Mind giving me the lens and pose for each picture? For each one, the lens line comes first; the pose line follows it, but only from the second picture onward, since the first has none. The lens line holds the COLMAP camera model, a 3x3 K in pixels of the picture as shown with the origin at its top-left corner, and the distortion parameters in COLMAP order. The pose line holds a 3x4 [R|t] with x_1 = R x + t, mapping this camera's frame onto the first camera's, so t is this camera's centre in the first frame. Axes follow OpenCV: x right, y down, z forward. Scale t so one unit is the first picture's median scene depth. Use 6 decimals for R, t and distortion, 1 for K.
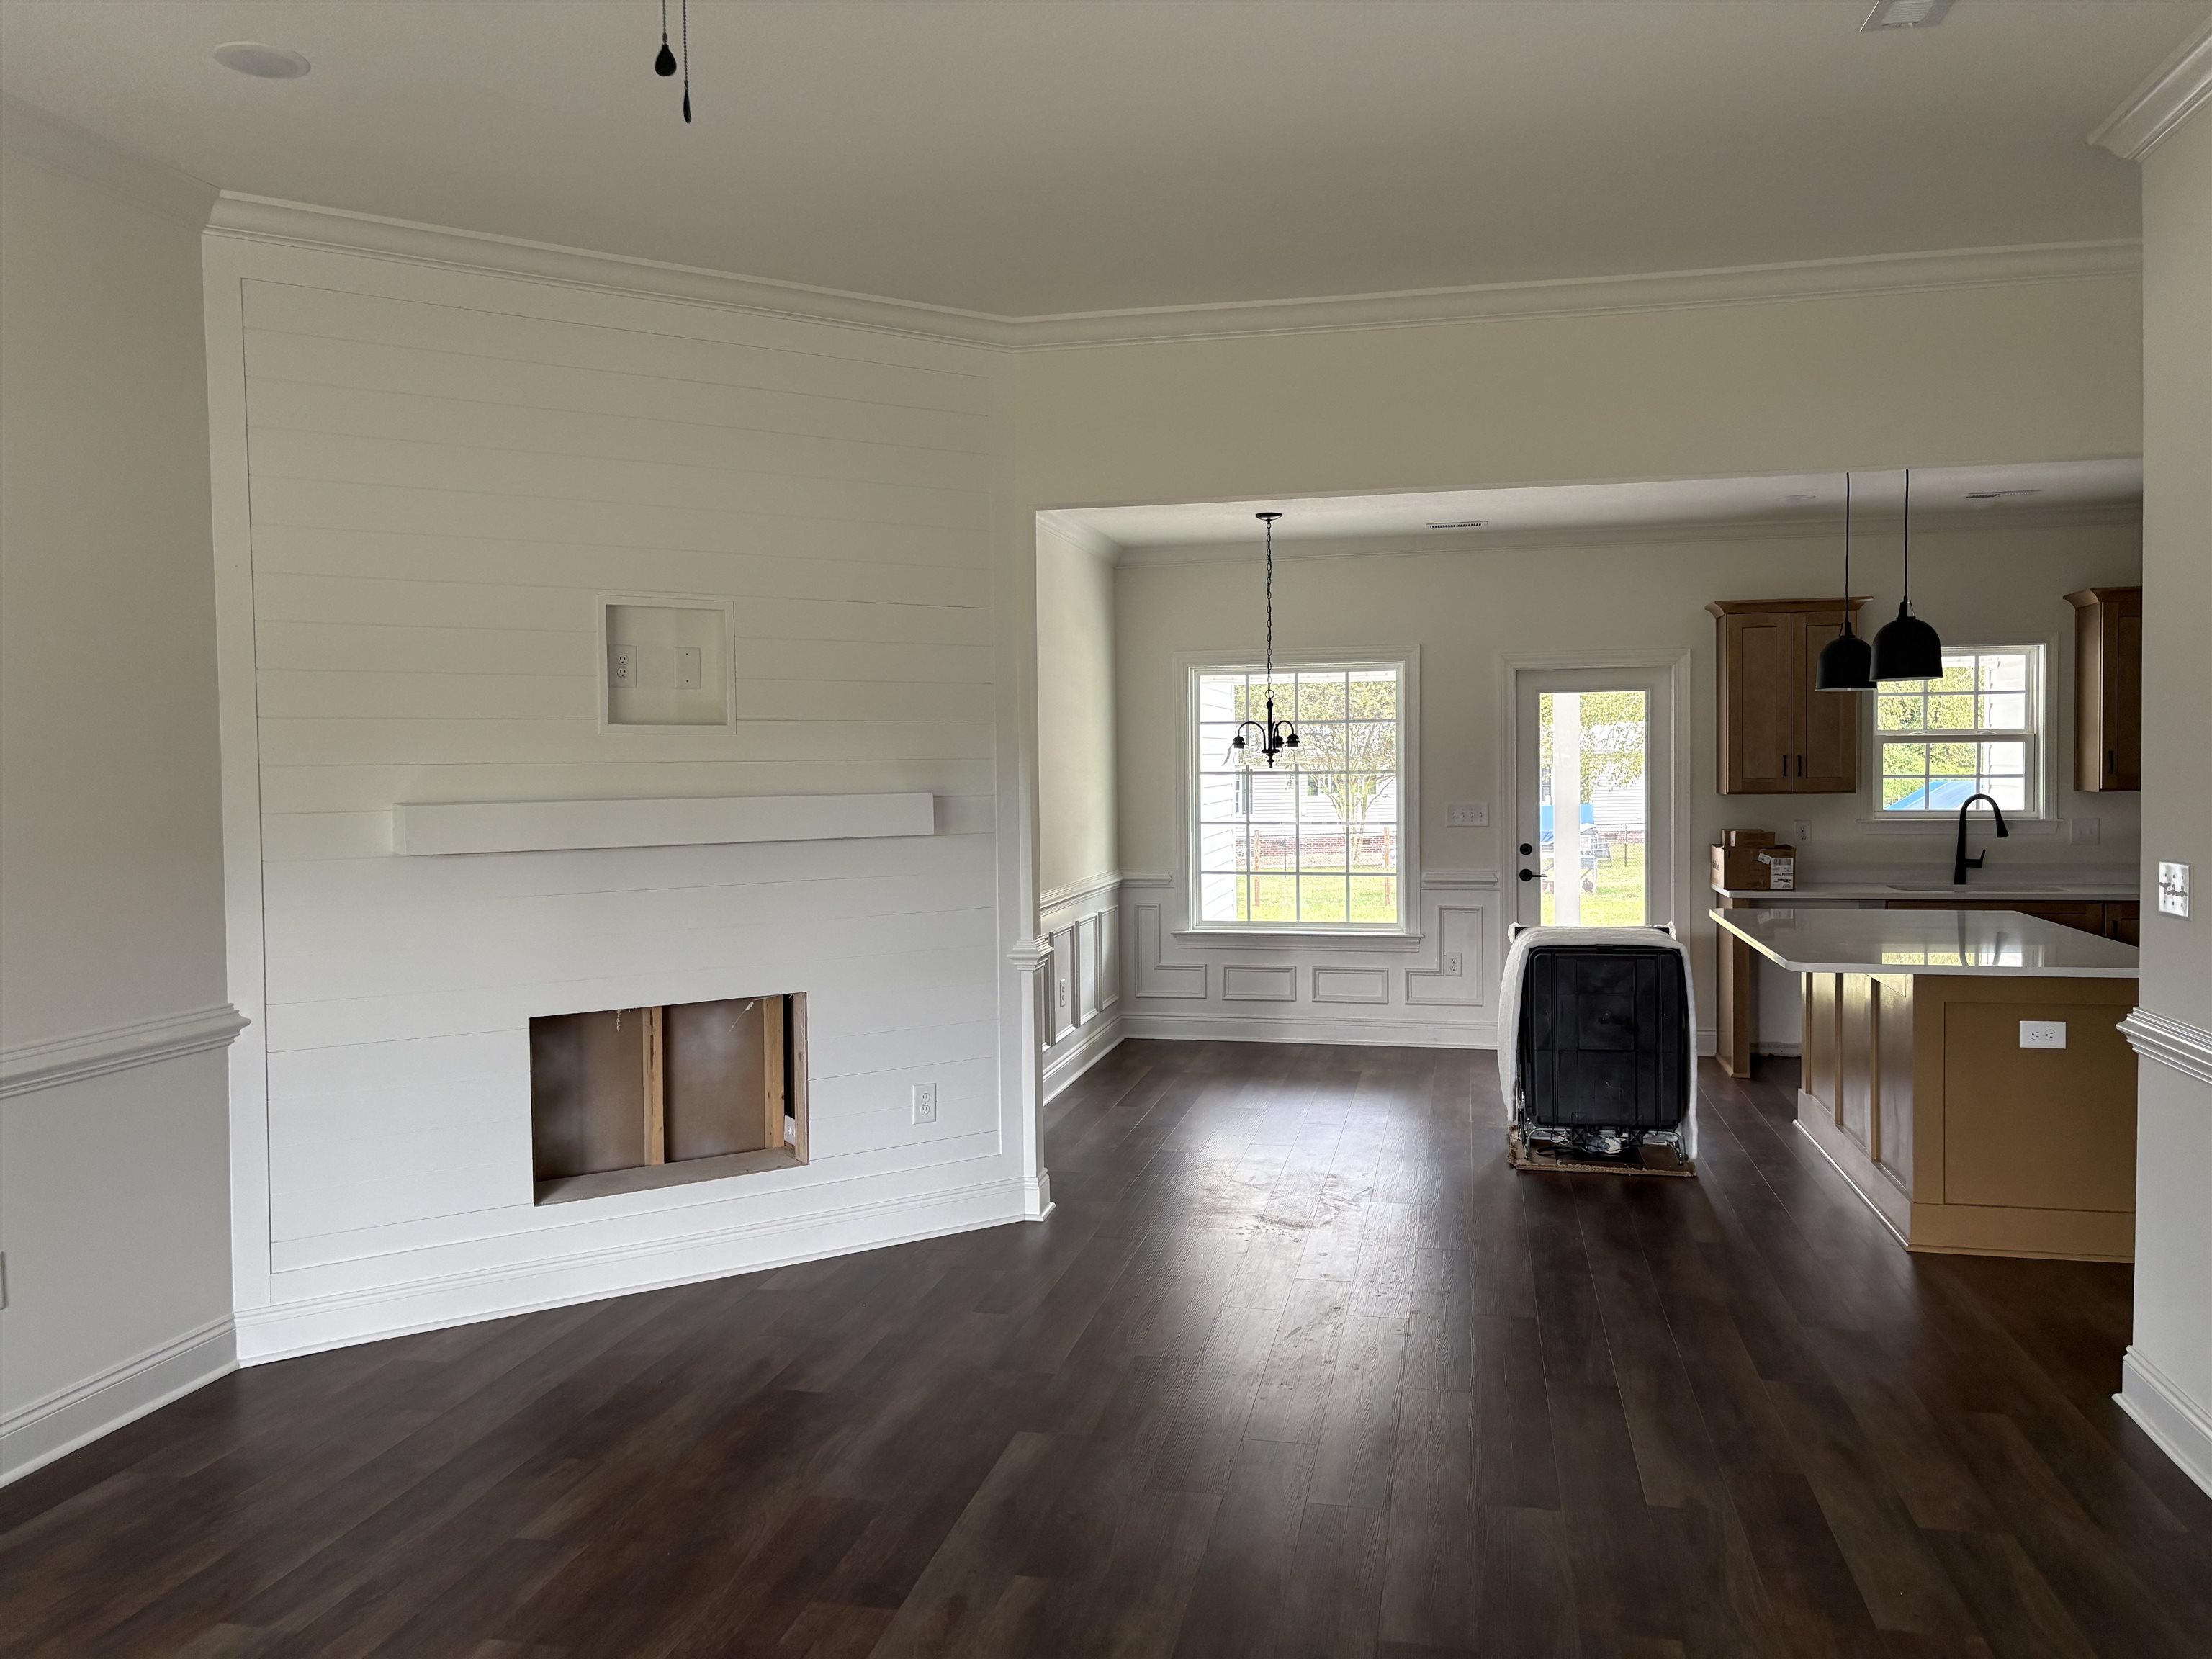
lens RADIAL K [[1675.2, 0, 1107.4], [0, 1675.2, 825.8], [0, 0, 1]] dist [0.004830, -0.007390]
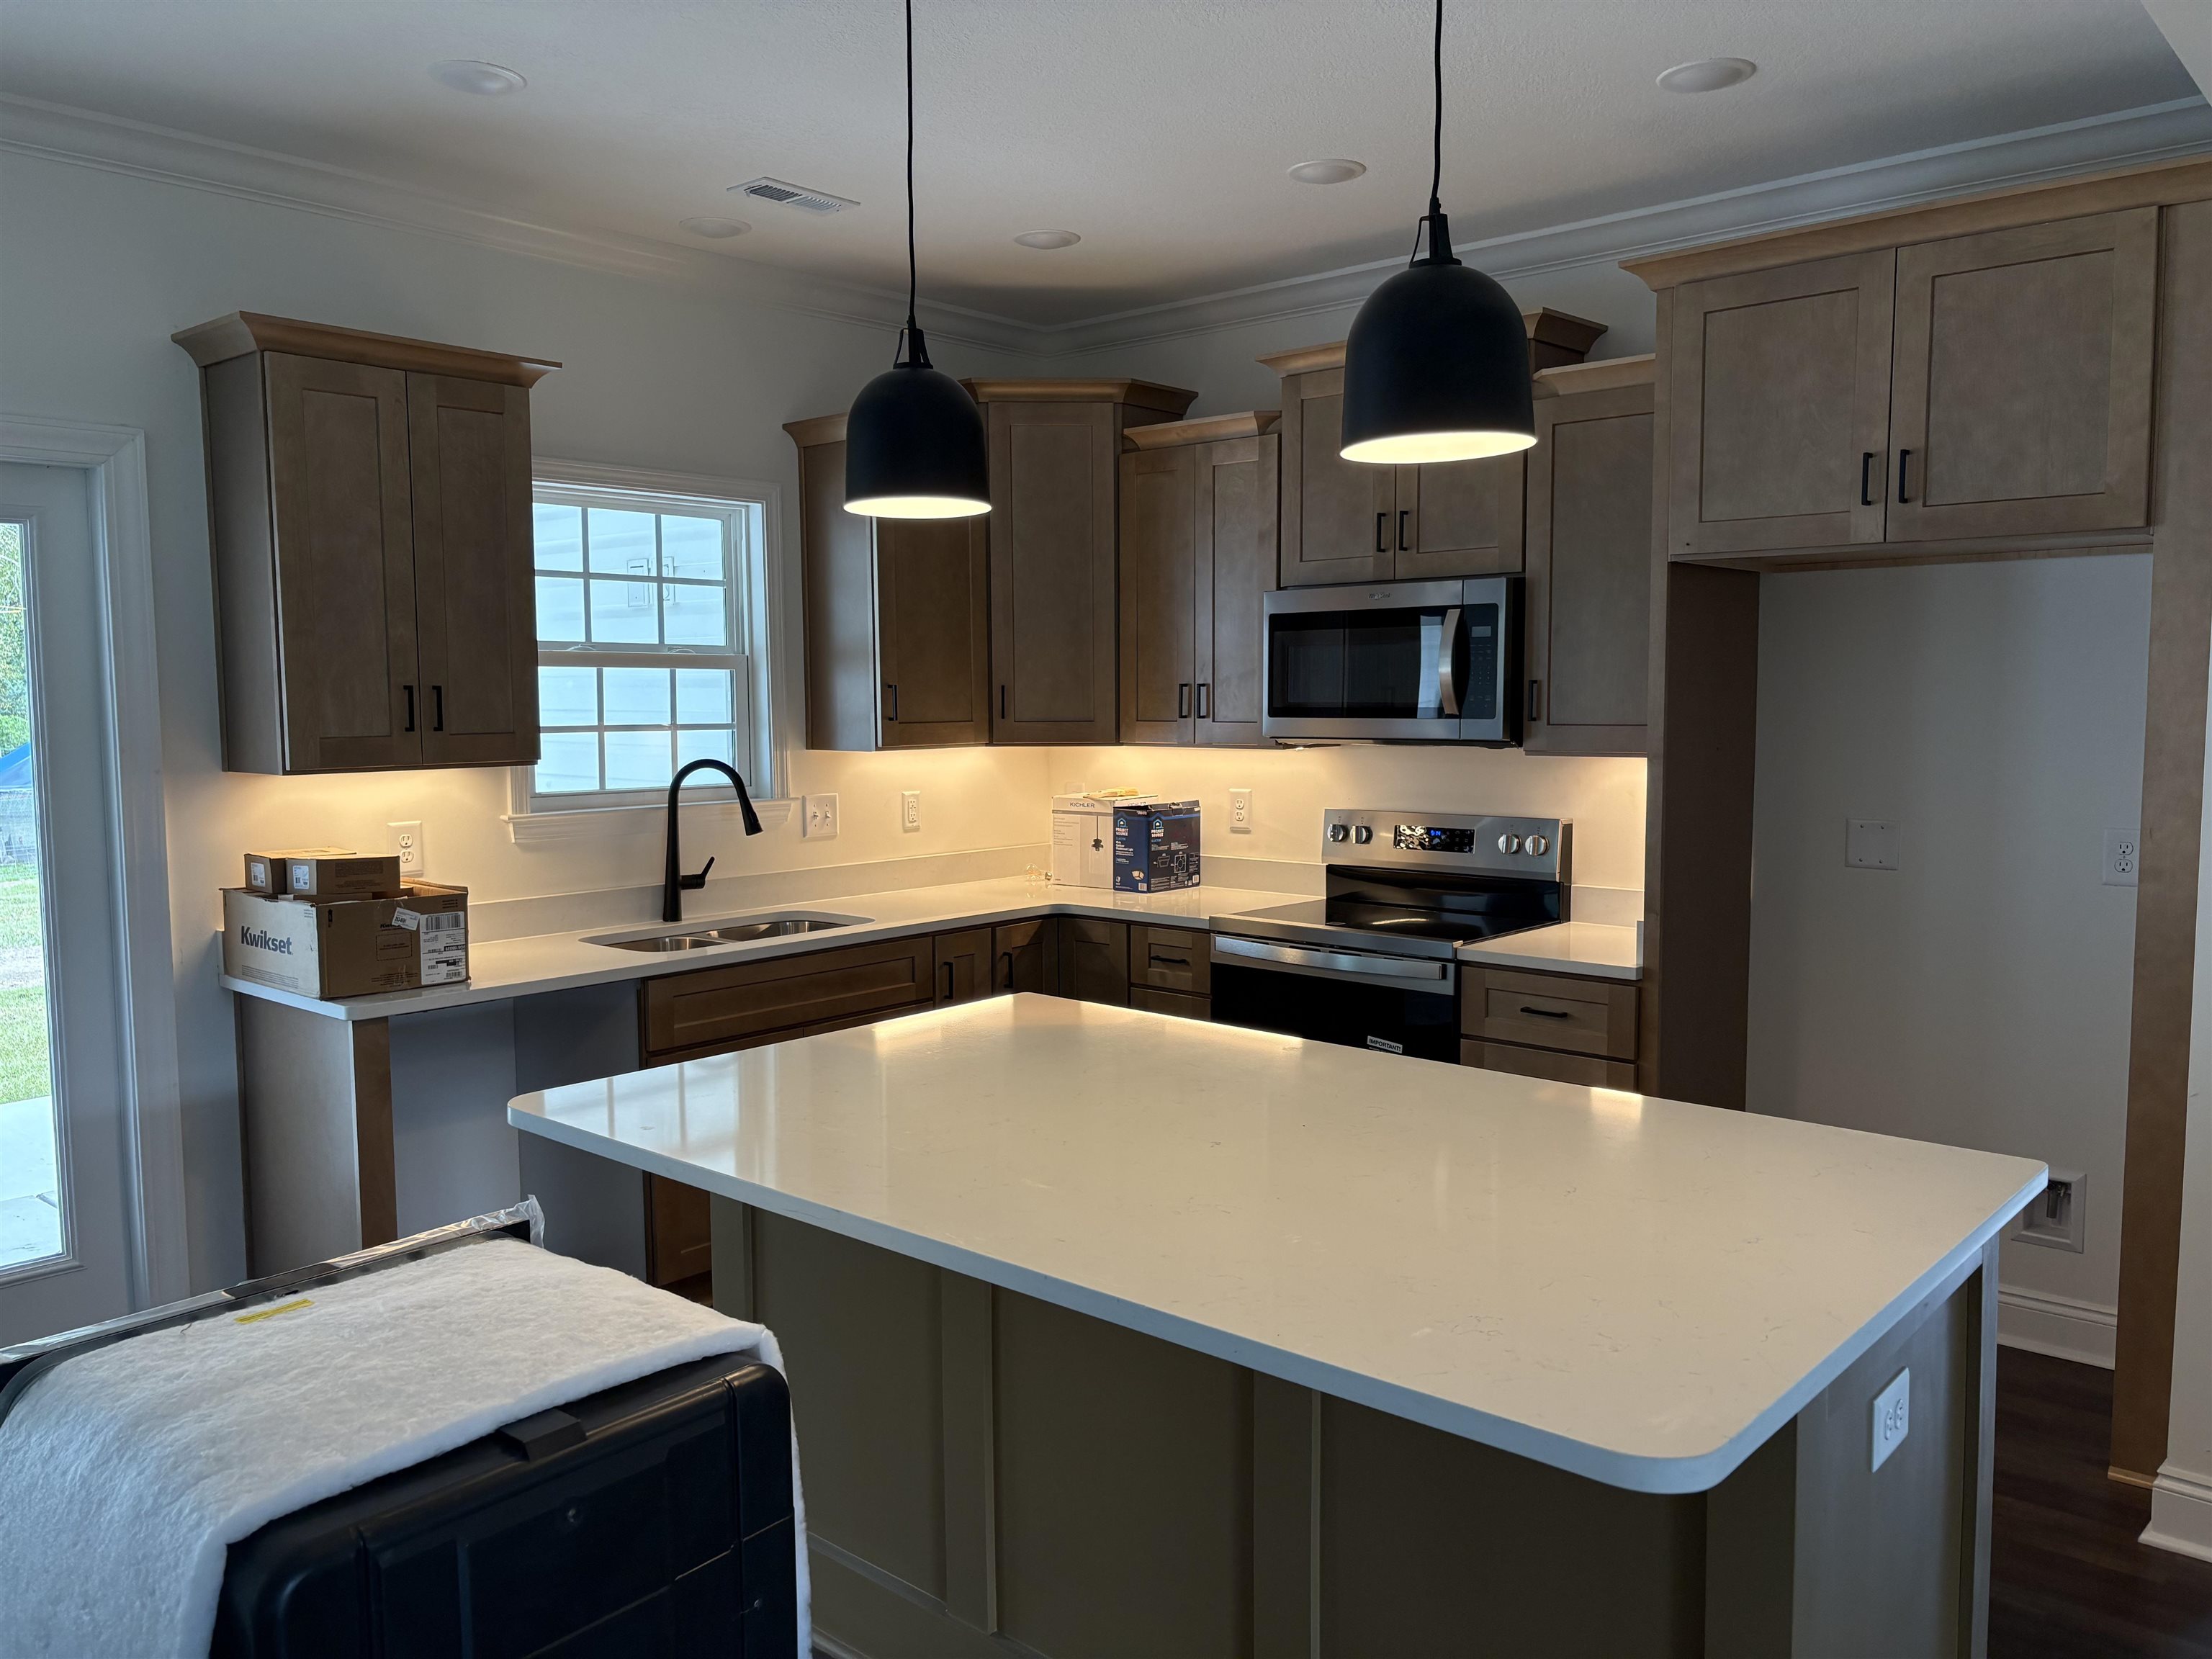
lens RADIAL K [[1675.2, 0, 1111.7], [0, 1675.2, 822.4], [0, 0, 1]] dist [0.004830, -0.007390]
pose [[0.500182, -0.057228, 0.864027, 0.101002], [0.028342, 0.998361, 0.049718, -0.021464], [-0.865456, -0.000379, 0.500984, 0.593597]]
